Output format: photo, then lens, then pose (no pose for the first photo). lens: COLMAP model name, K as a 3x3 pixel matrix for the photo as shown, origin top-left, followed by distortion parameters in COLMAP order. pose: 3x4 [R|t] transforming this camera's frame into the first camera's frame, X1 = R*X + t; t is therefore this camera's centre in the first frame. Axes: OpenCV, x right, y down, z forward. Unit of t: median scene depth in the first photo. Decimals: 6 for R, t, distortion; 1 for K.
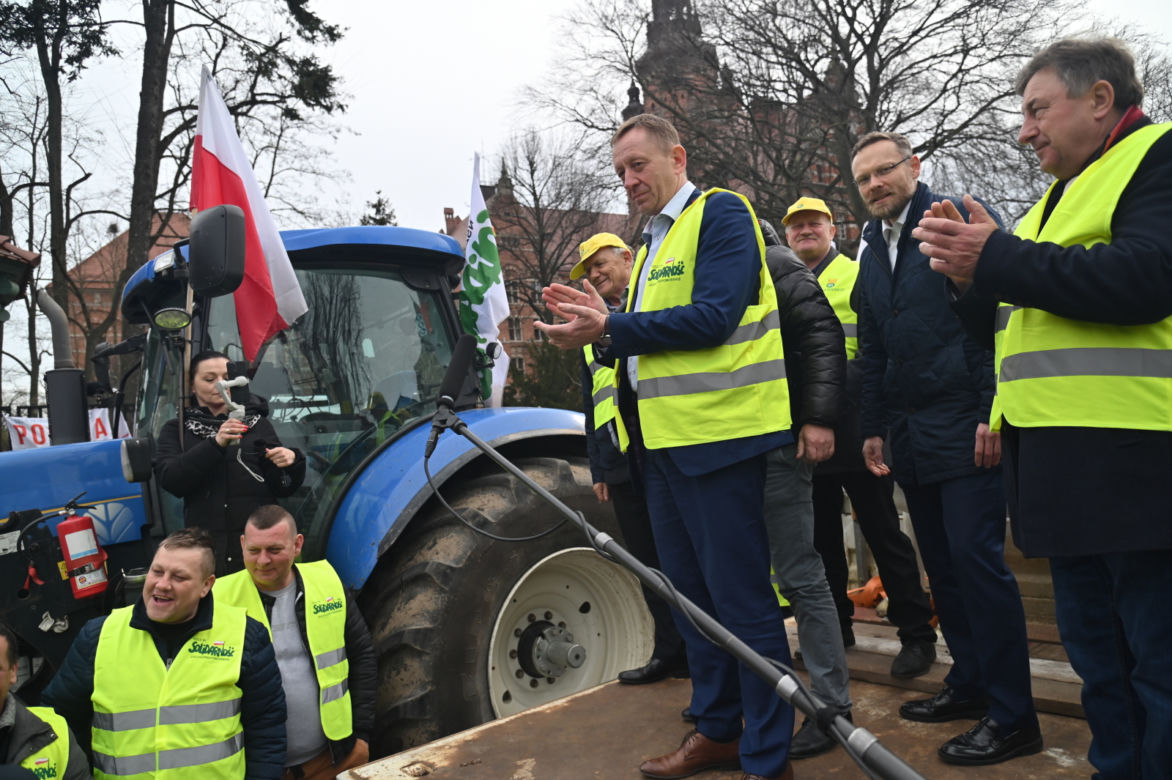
lens RADIAL K [[771.3, 0, 583.3], [0, 771.3, 408.9], [0, 0, 1]] dist [-0.017115, 0.000232]
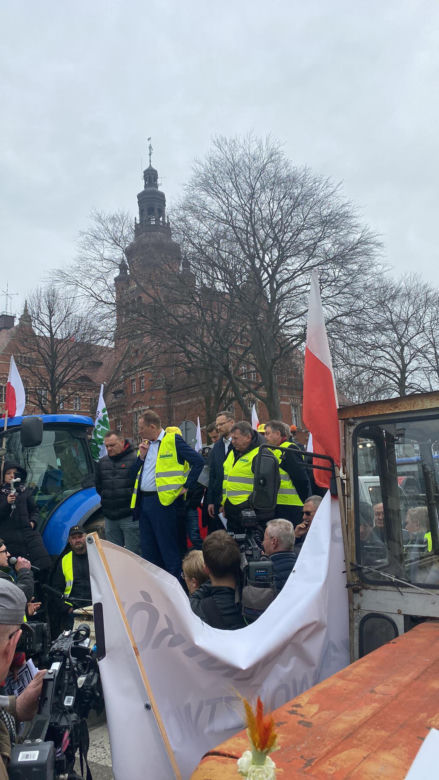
lens RADIAL K [[563.2, 0, 219.5], [0, 563.2, 390.0], [0, 0, 1]] dist [0.066847, -0.000718]
pose [[0.965560, 0.074419, 0.249311, -0.031059], [-0.030940, 0.984264, -0.173972, -0.000259], [-0.258334, 0.160267, 0.952669, -0.119675]]
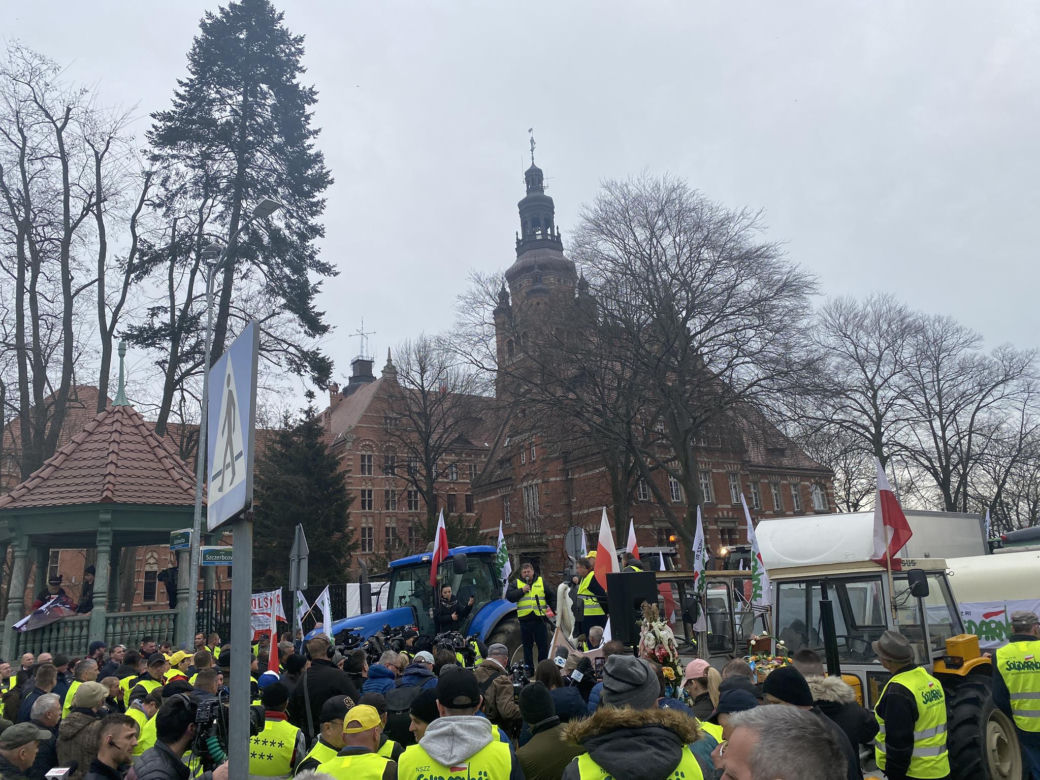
lens RADIAL K [[776.7, 0, 499.7], [0, 776.7, 388.0], [0, 0, 1]] dist [0.072847, -0.000788]
pose [[0.996690, 0.041896, 0.069668, -0.055704], [-0.024532, 0.972026, -0.233590, -0.013433], [-0.077506, 0.231108, 0.969836, -0.338368]]
